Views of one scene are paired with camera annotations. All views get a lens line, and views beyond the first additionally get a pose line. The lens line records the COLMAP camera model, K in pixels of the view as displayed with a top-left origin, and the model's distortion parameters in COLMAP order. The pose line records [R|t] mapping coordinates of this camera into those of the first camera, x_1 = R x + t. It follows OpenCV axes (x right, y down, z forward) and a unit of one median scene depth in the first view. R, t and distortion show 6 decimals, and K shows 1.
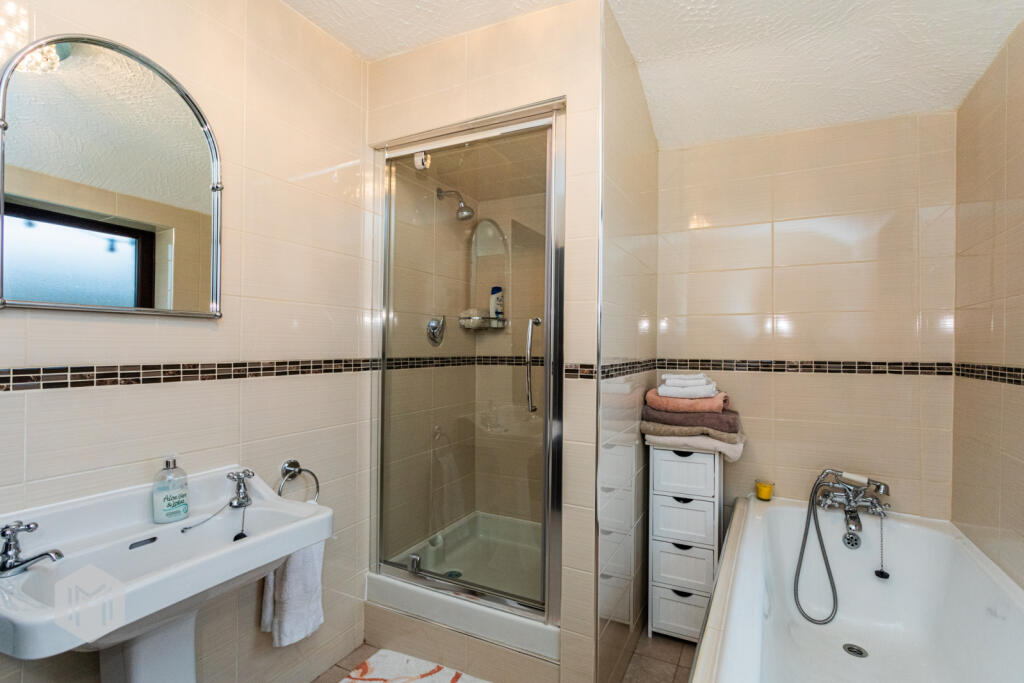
lens RADIAL K [[479.4, 0, 508.3], [0, 479.4, 341.1], [0, 0, 1]] dist [0.002837, 0.000286]
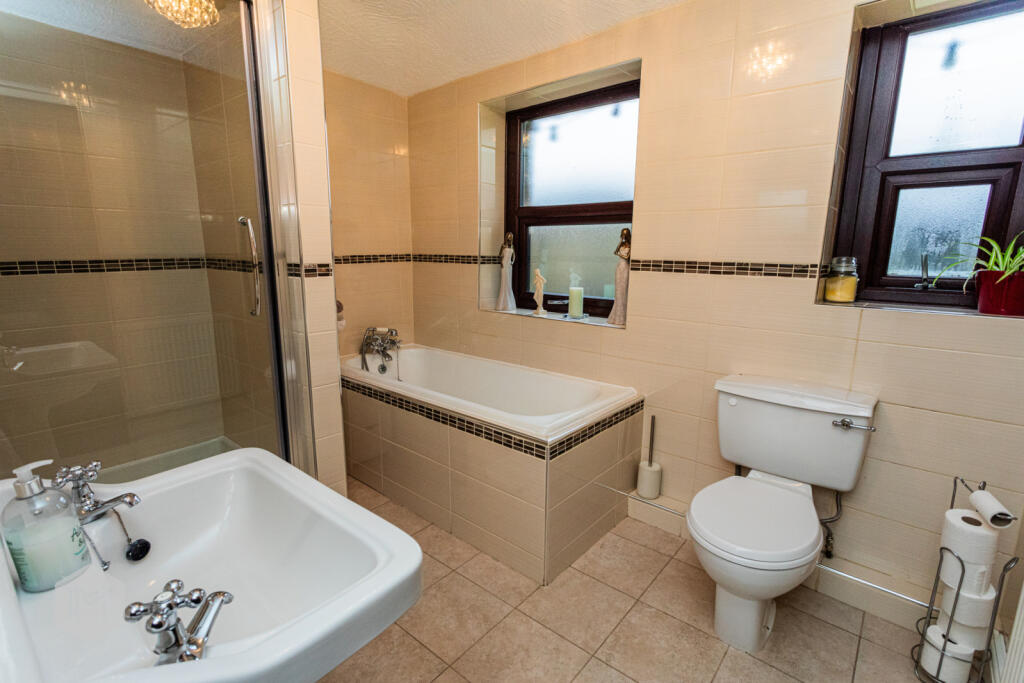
lens RADIAL K [[479.4, 0, 508.3], [0, 479.4, 341.1], [0, 0, 1]] dist [0.002837, 0.000286]
pose [[0.207030, -0.201542, 0.957350, -0.731311], [-0.005637, 0.978289, 0.207169, -0.007872], [-0.978318, -0.048287, 0.201399, 0.289873]]
